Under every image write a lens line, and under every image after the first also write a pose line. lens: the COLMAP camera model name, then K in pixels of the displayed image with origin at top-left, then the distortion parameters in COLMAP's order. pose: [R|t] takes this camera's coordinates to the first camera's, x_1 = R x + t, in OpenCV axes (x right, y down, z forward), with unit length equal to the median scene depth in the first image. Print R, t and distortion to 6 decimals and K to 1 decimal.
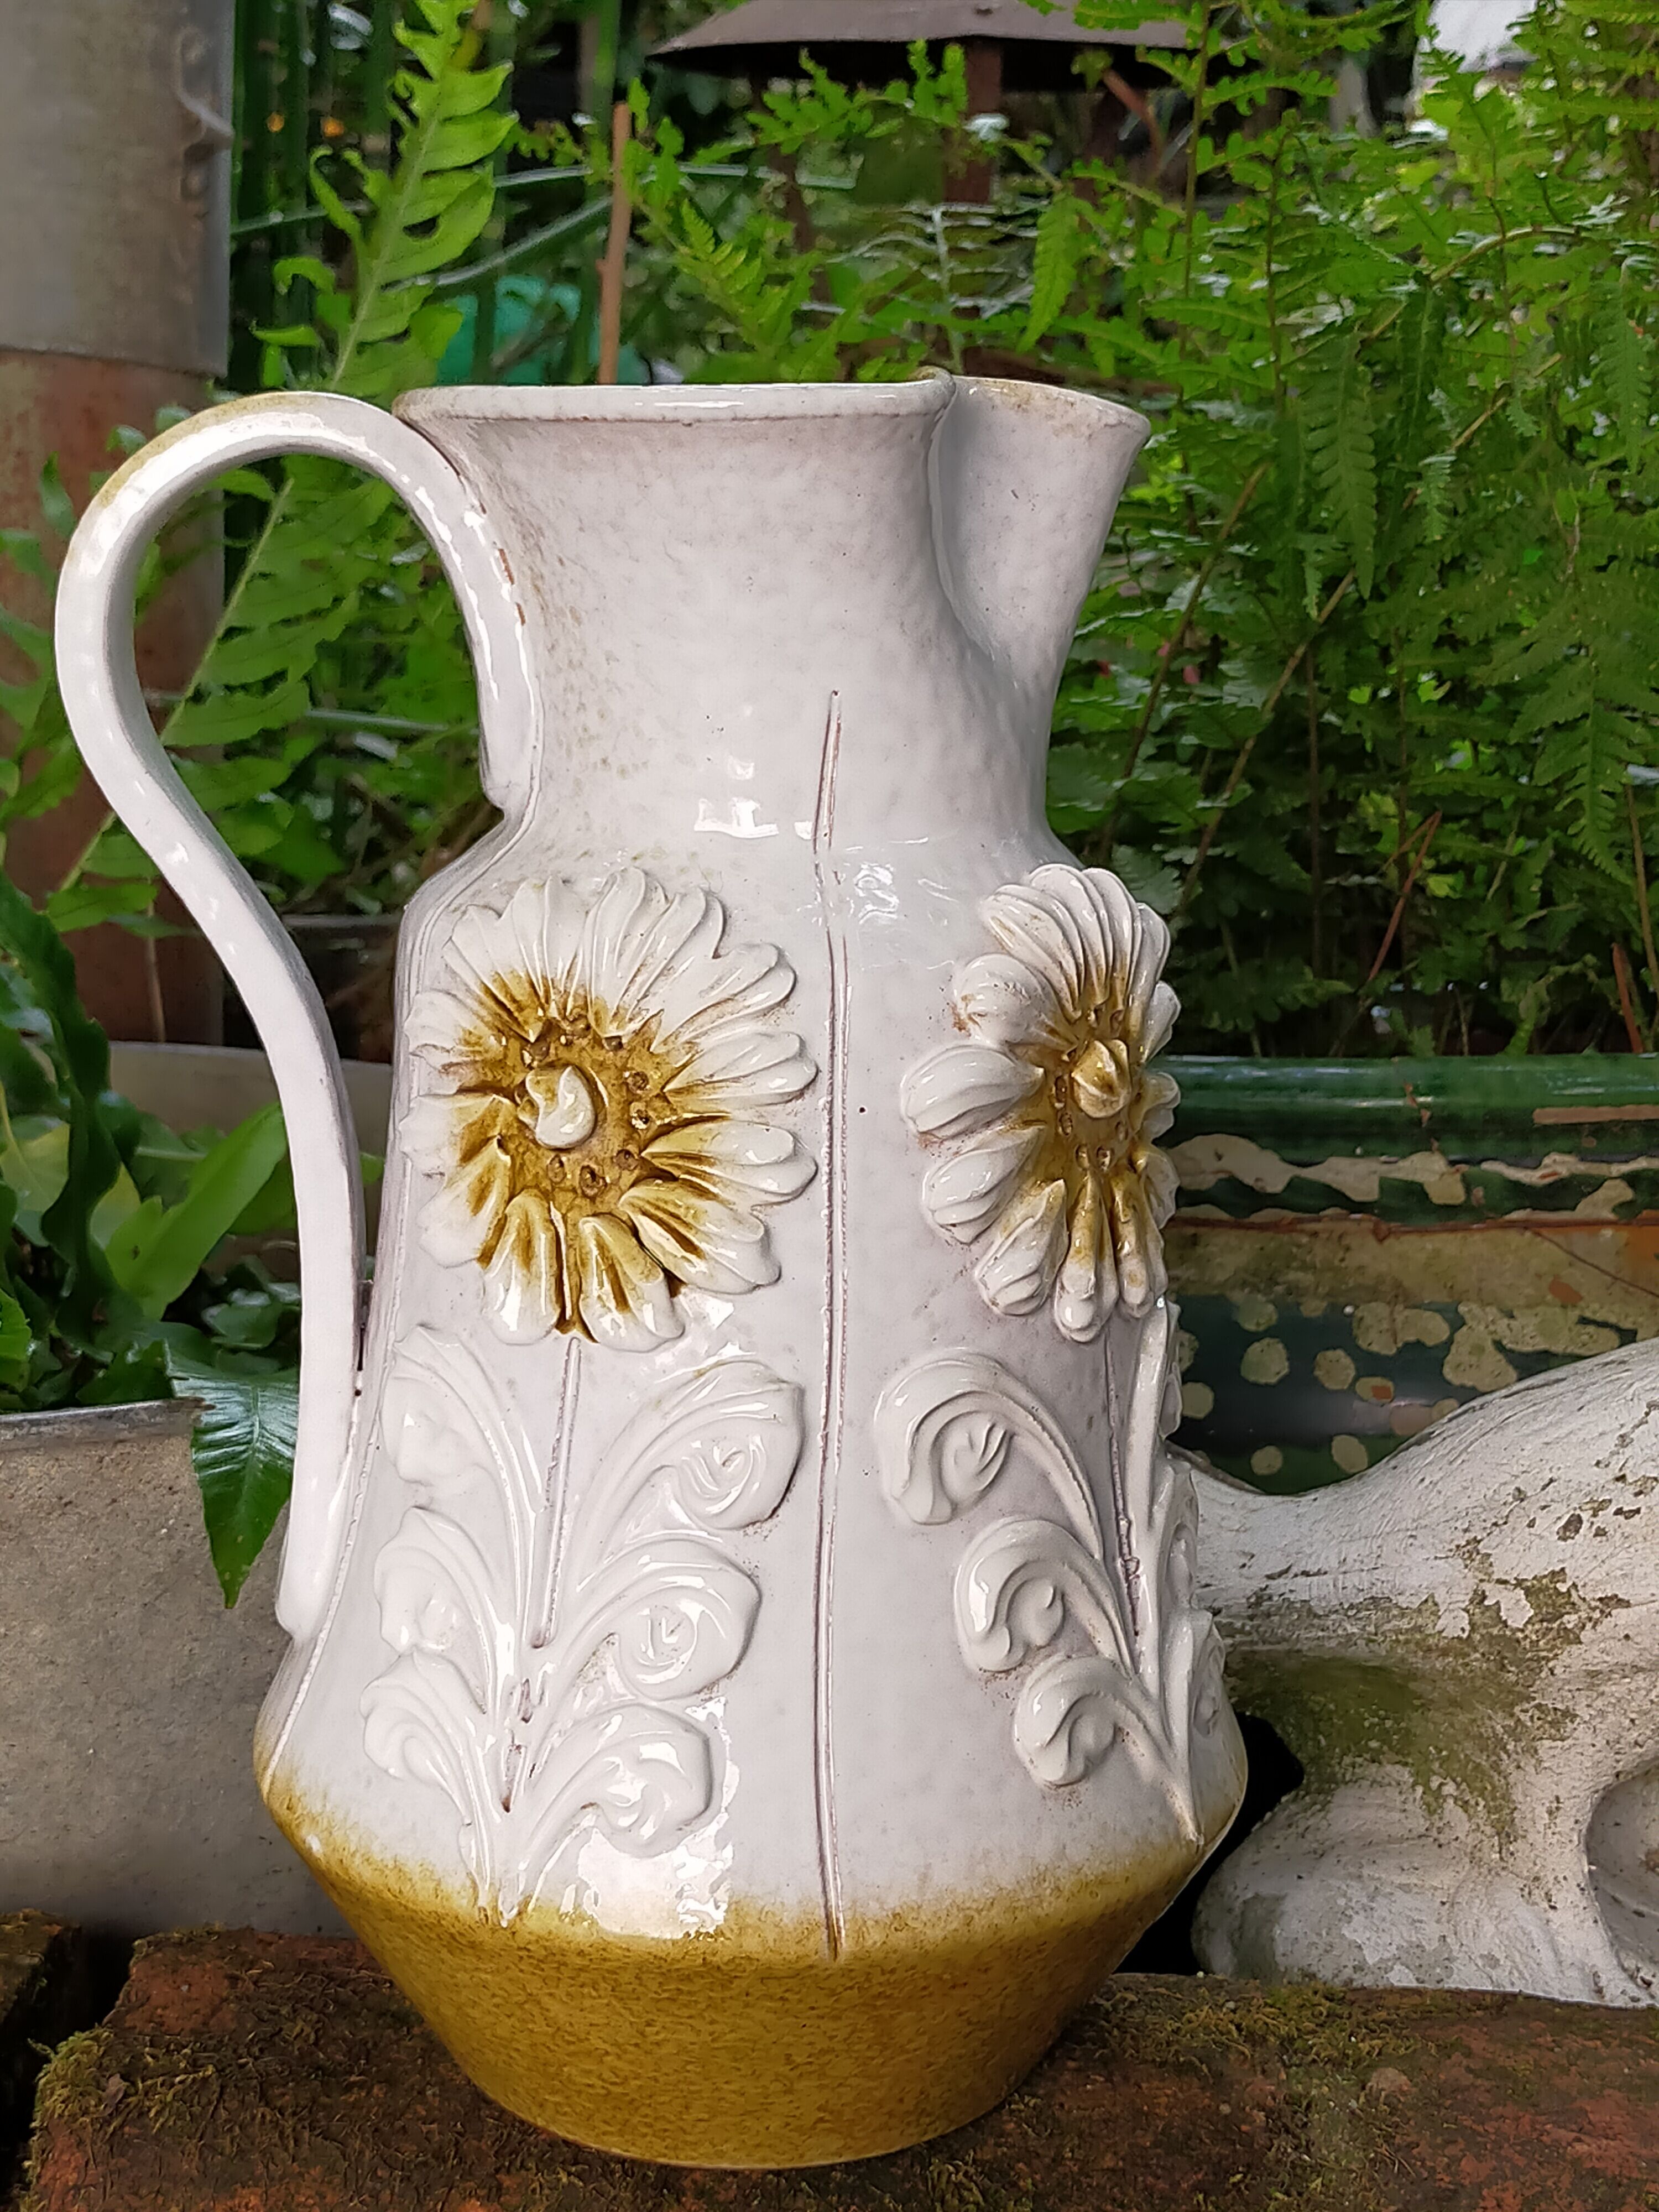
lens RADIAL K [[3715.6, 0, 815.5], [0, 3715.6, 1103.9], [0, 0, 1]] dist [0.117964, 0.000000]
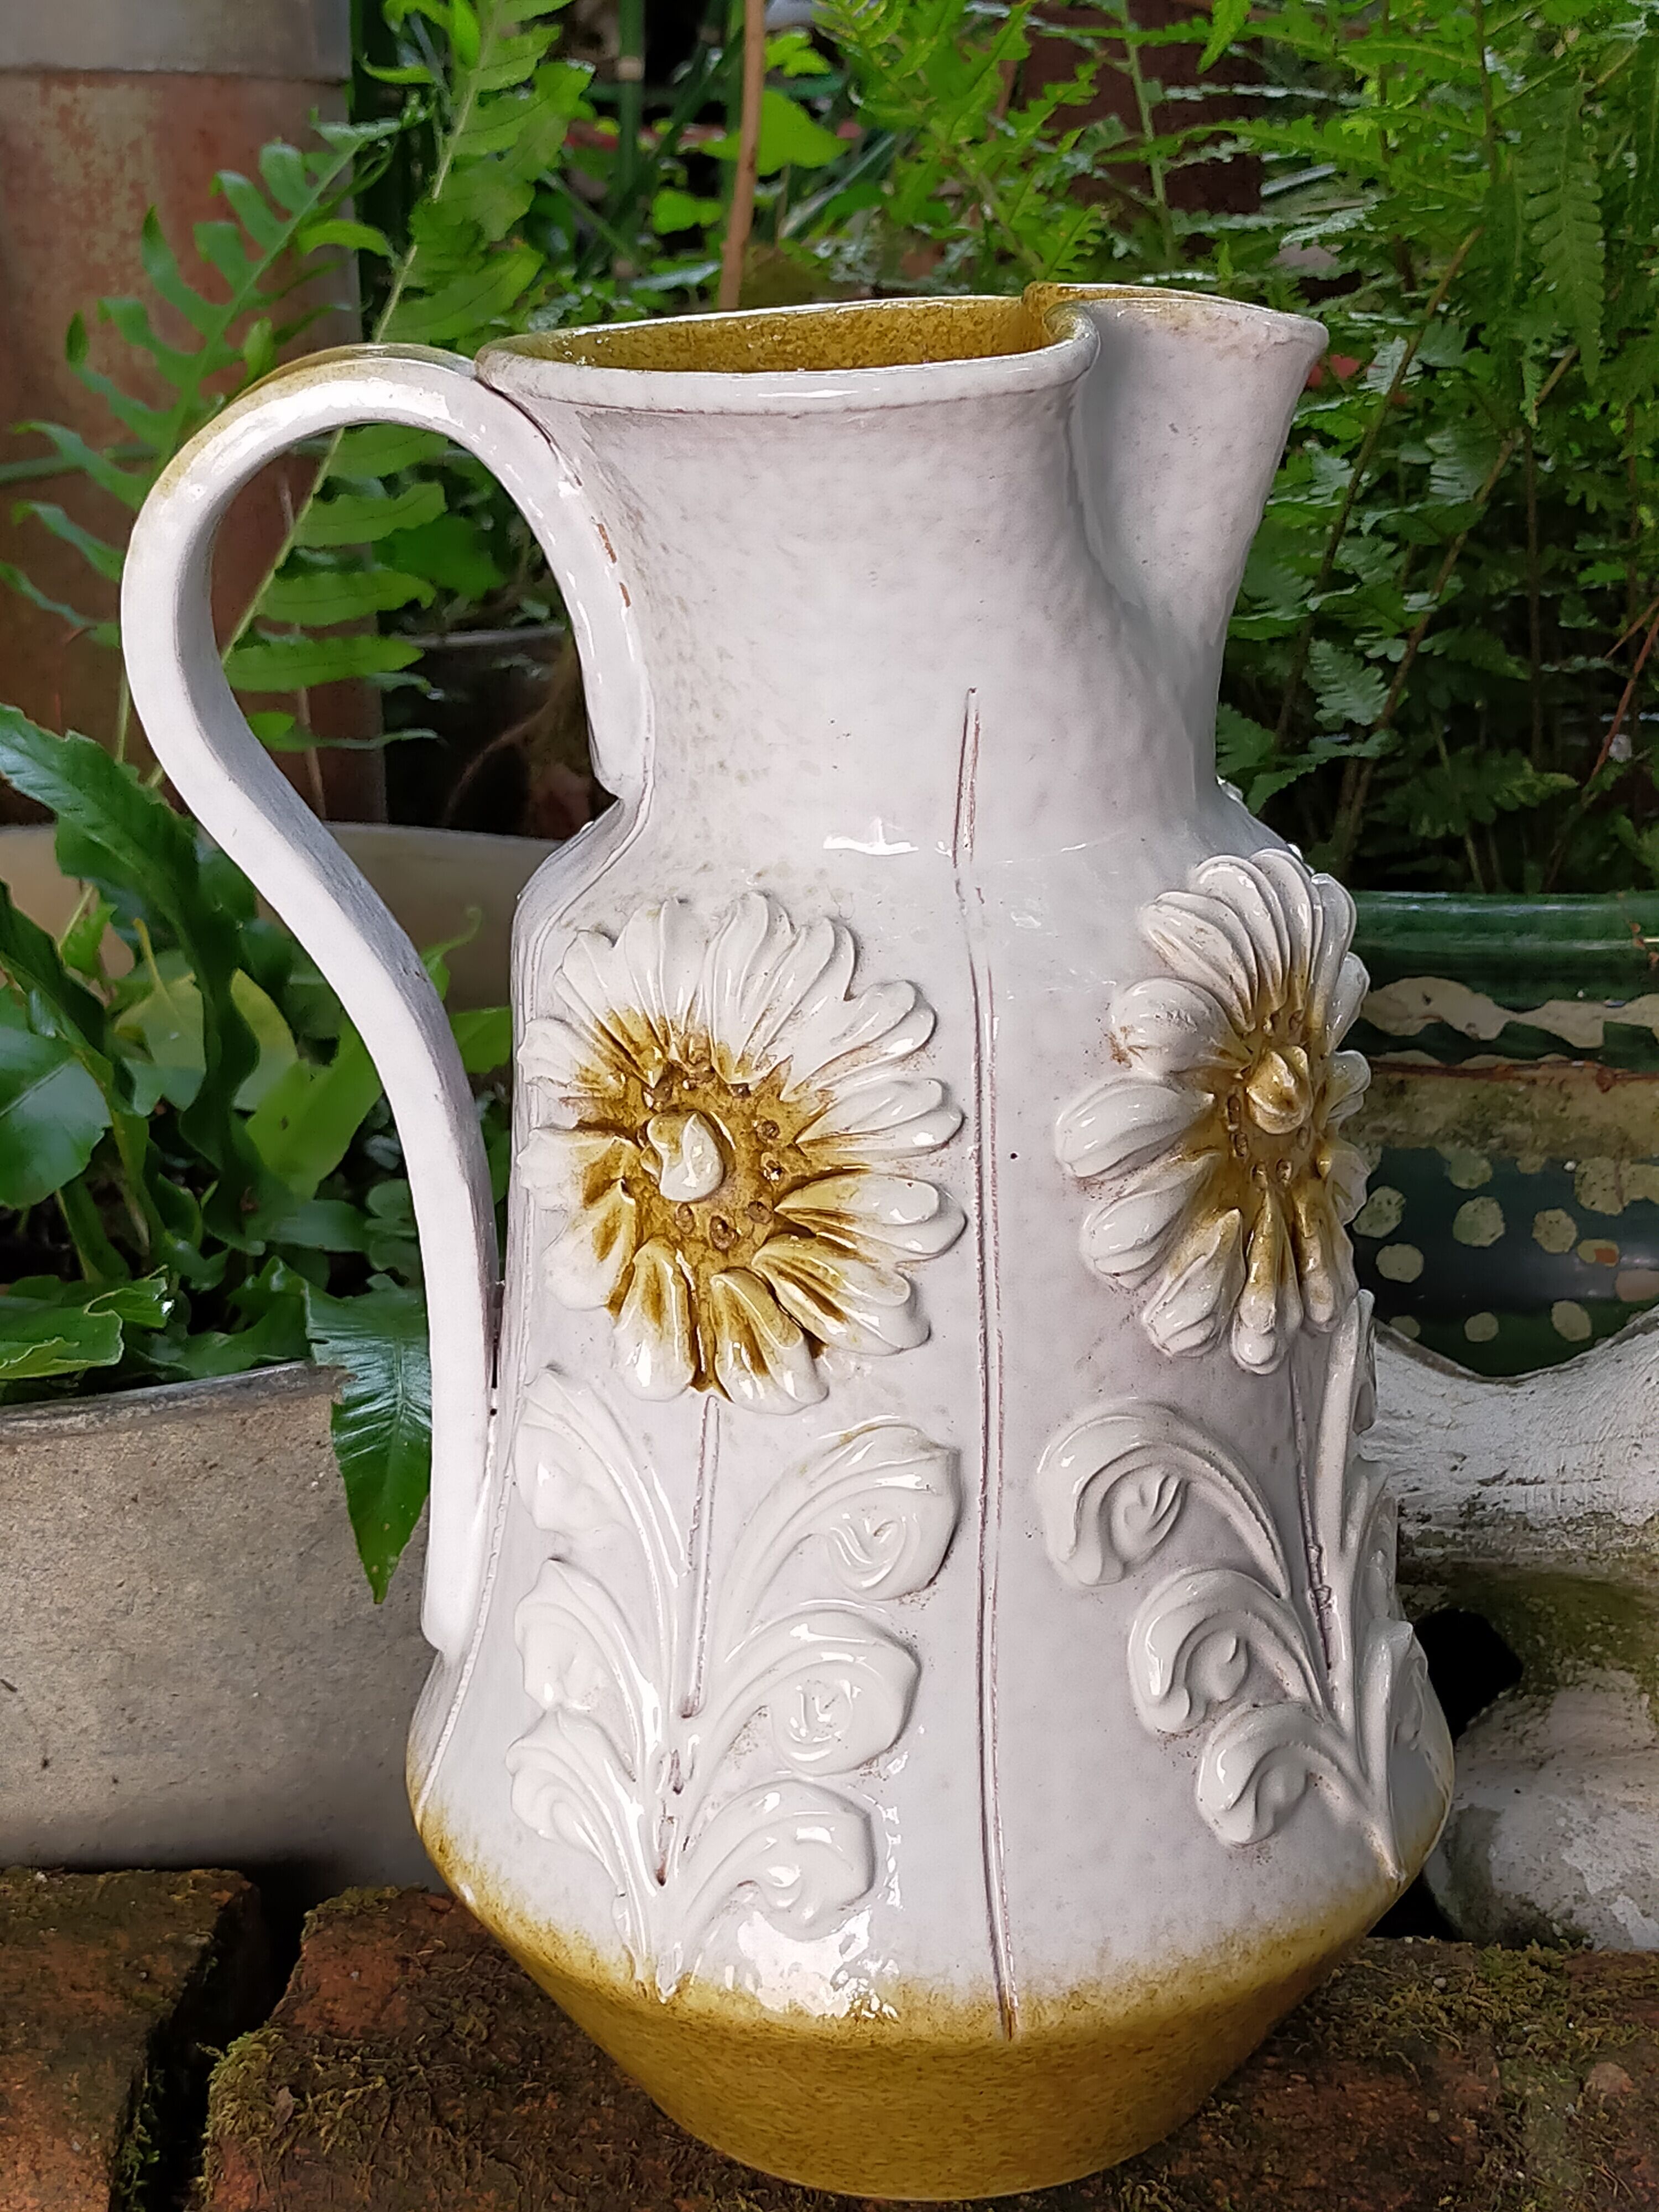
lens RADIAL K [[3715.6, 0, 784.2], [0, 3715.6, 1116.1], [0, 0, 1]] dist [0.117964, 0.000000]
pose [[0.996827, -0.024616, -0.075701, 0.024662], [0.036173, 0.987204, 0.155308, -0.145795], [0.070909, -0.157554, 0.984961, 0.093014]]
